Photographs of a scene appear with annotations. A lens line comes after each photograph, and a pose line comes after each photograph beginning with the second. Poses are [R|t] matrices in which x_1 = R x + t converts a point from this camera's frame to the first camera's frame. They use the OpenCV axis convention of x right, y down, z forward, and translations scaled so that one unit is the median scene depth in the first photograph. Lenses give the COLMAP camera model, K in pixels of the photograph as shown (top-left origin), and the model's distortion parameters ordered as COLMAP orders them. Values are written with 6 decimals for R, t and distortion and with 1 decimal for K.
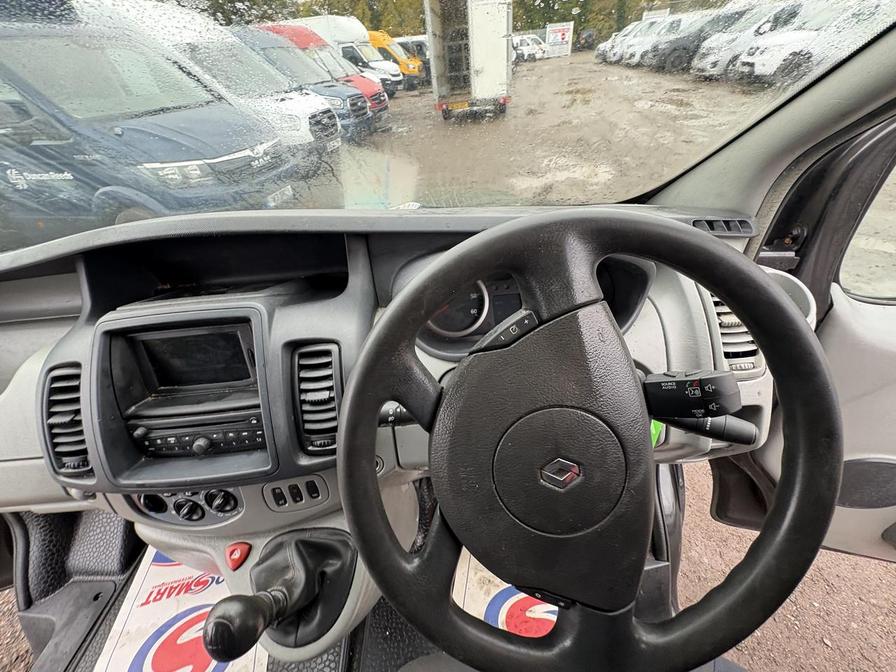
lens RADIAL K [[355.3, 0, 449.7], [0, 355.3, 330.5], [0, 0, 1]] dist [0.000407, -0.000021]
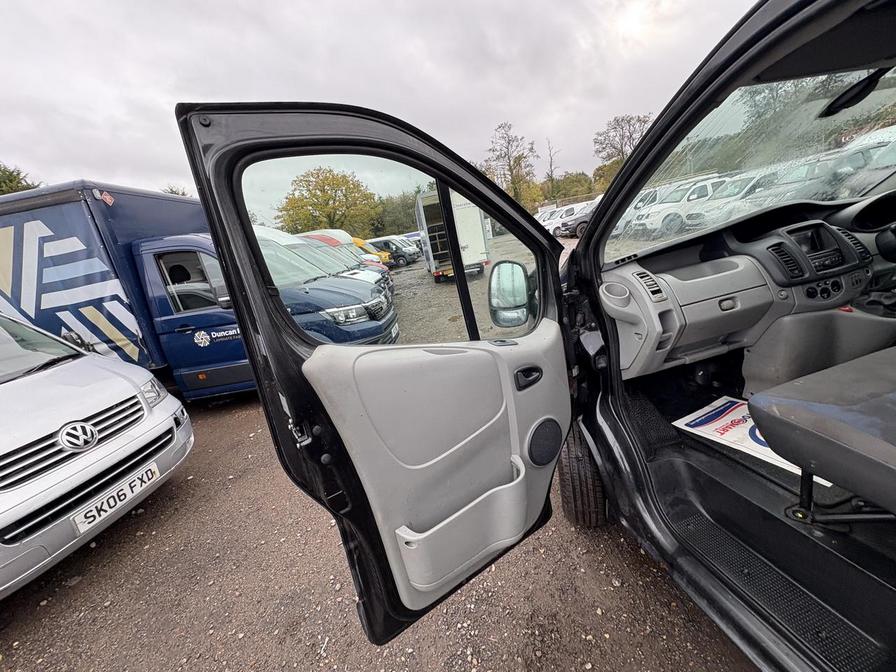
lens RADIAL K [[355.3, 0, 444.6], [0, 355.3, 333.6], [0, 0, 1]] dist [0.000407, -0.000021]
pose [[0.979832, -0.141519, 0.141073, -3.045862], [0.187140, 0.897405, -0.399553, 1.039925], [-0.070055, 0.417895, 0.905790, -0.867809]]
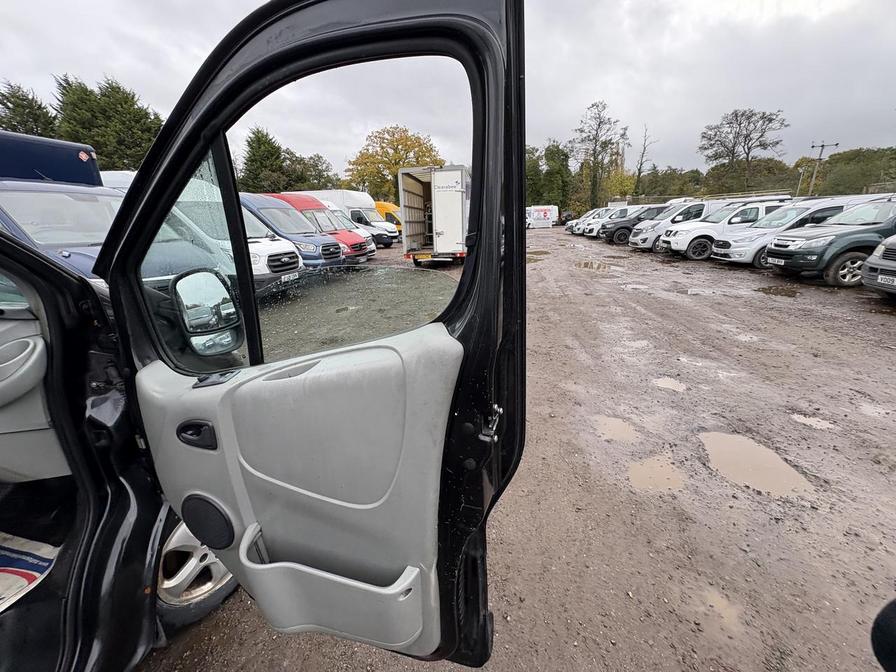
lens RADIAL K [[355.3, 0, 454.2], [0, 355.3, 332.9], [0, 0, 1]] dist [0.000407, -0.000021]
pose [[0.997536, 0.067226, -0.020059, 2.489344], [-0.070009, 0.935496, -0.346332, 0.250096], [-0.004517, 0.346883, 0.937897, -0.529184]]
